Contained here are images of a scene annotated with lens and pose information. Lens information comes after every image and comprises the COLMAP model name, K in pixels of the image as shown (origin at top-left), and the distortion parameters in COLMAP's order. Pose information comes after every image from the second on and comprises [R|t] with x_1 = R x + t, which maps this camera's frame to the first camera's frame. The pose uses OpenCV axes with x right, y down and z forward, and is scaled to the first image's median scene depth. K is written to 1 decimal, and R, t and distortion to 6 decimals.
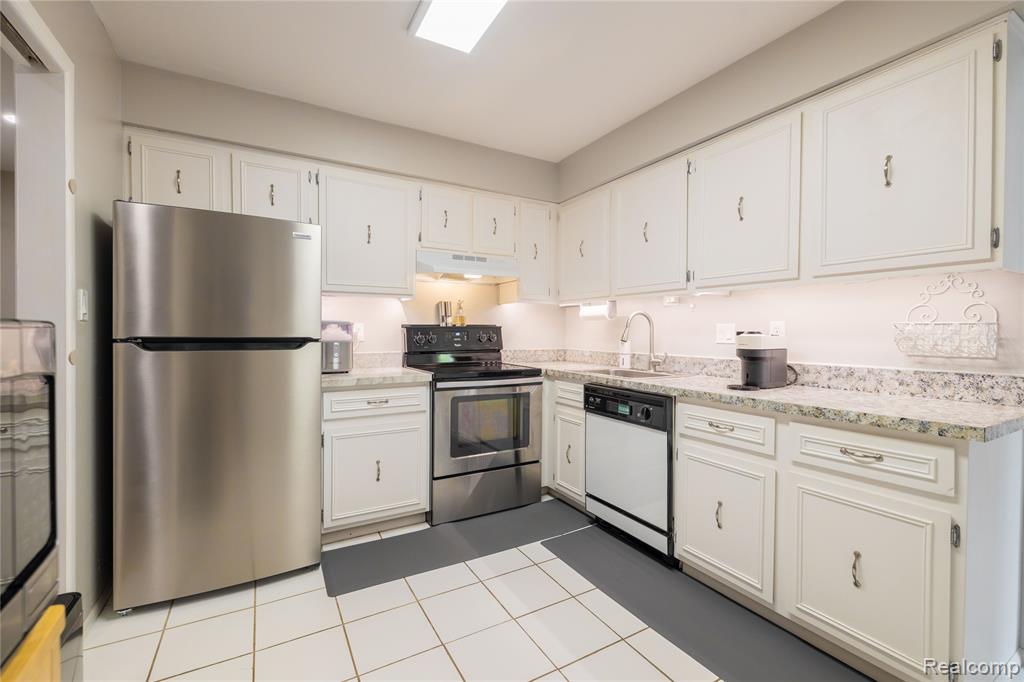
lens RADIAL K [[437.9, 0, 512.2], [0, 437.9, 337.3], [0, 0, 1]] dist [0.000419, 0.000161]
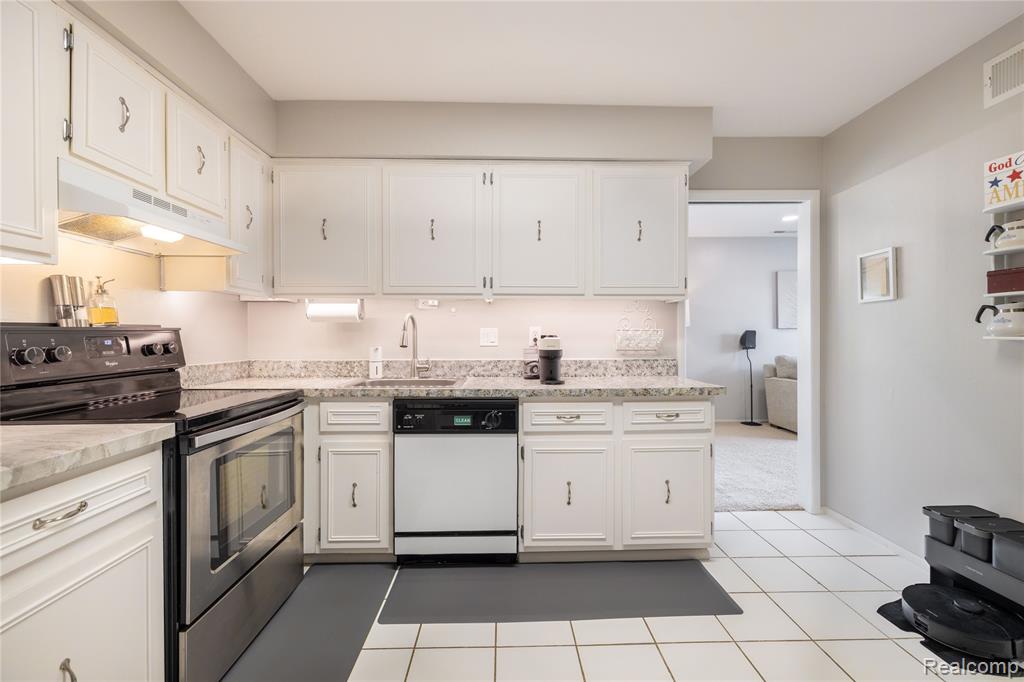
lens RADIAL K [[429.6, 0, 512.4], [0, 429.6, 337.7], [0, 0, 1]] dist [-0.000782, 0.000326]
pose [[0.472916, -0.009252, 0.881059, -0.411988], [0.014736, 0.999888, 0.002590, -0.008313], [-0.880984, 0.011758, 0.473000, 0.406278]]
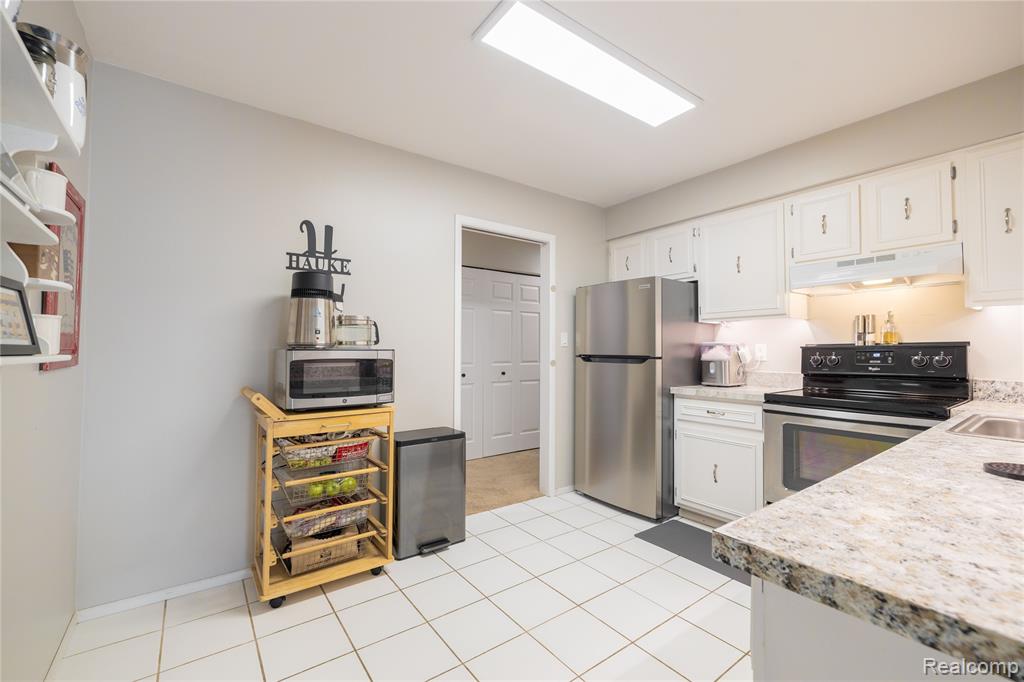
lens RADIAL K [[429.6, 0, 512.4], [0, 429.6, 337.7], [0, 0, 1]] dist [-0.000782, 0.000326]
pose [[0.112975, -0.032262, -0.993074, 0.685731], [-0.013636, 0.999328, -0.034017, -0.003965], [0.993504, 0.017385, 0.112459, 0.306138]]
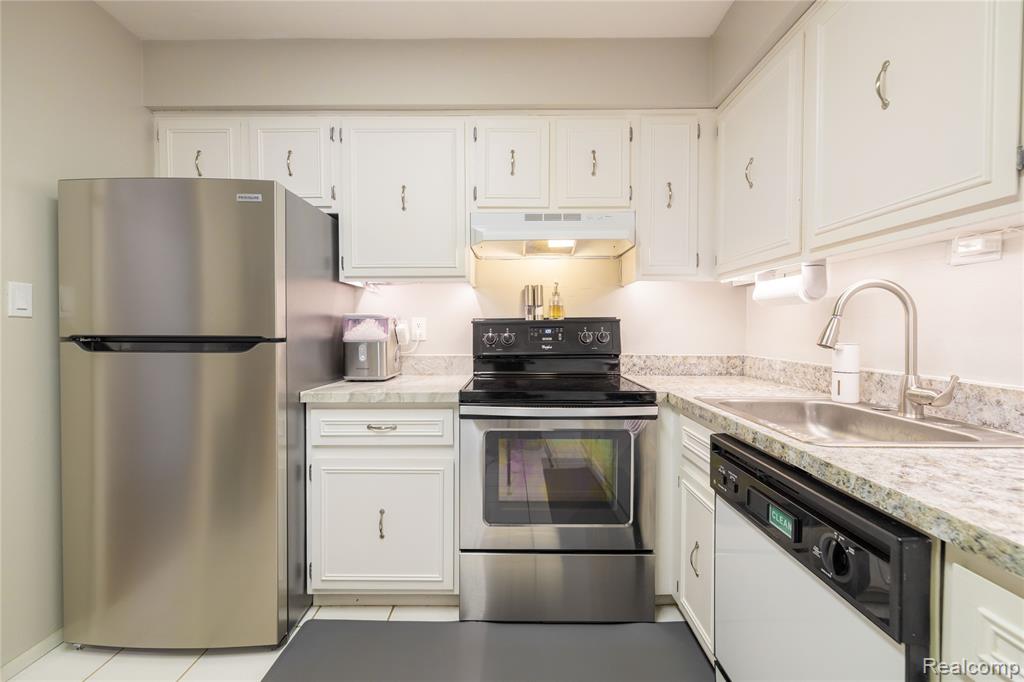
lens RADIAL K [[429.6, 0, 512.4], [0, 429.6, 337.7], [0, 0, 1]] dist [-0.000782, 0.000326]
pose [[0.863333, 0.006259, -0.504596, 0.203056], [-0.002195, 0.999960, 0.008647, -0.003485], [0.504630, -0.006358, 0.863312, 0.457966]]
